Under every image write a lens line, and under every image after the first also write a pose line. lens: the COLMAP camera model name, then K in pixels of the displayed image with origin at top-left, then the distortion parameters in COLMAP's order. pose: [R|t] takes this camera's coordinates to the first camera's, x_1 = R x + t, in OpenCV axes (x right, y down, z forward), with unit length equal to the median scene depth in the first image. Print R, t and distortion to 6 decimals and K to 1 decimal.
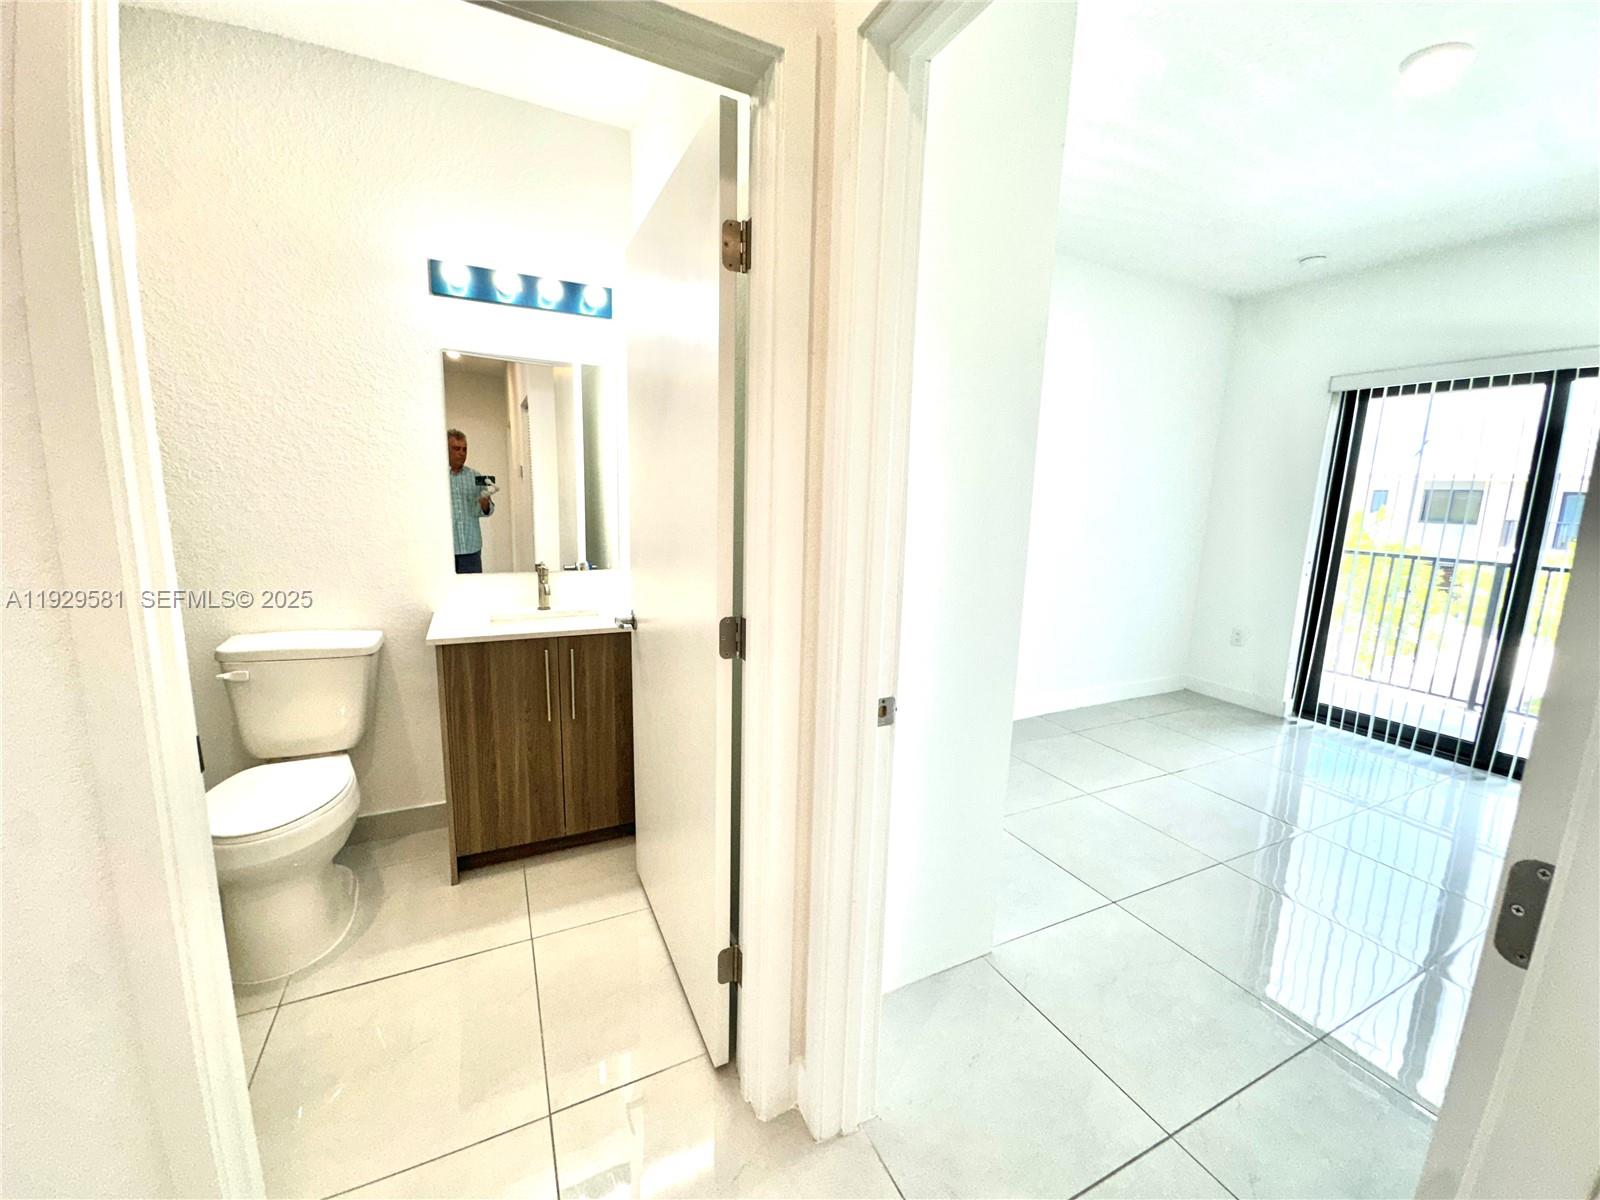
lens RADIAL K [[635.9, 0, 799.0], [0, 635.9, 602.1], [0, 0, 1]] dist [-0.001849, -0.000193]
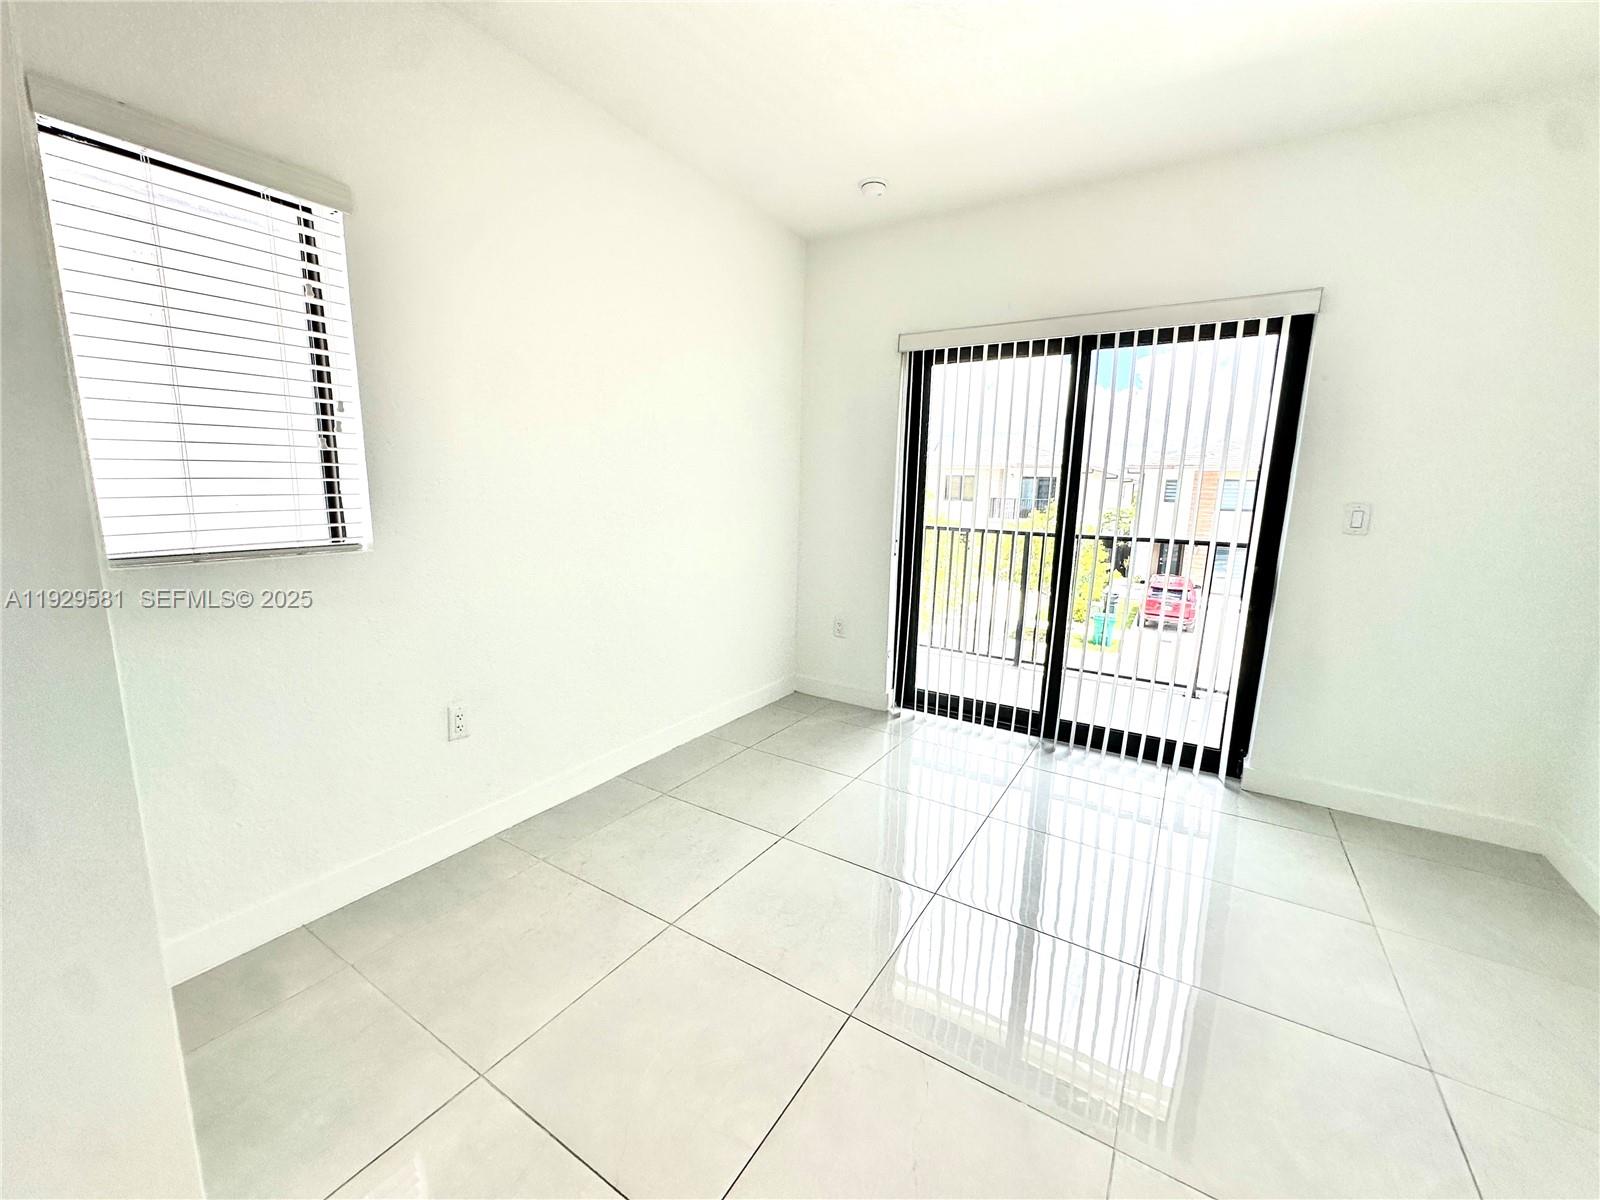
lens RADIAL K [[635.9, 0, 806.4], [0, 635.9, 606.0], [0, 0, 1]] dist [-0.001849, -0.000193]
pose [[0.843116, -0.102400, 0.527892, 0.205374], [0.088905, 0.994735, 0.050965, -0.027634], [-0.530331, 0.003963, 0.847781, 0.299051]]
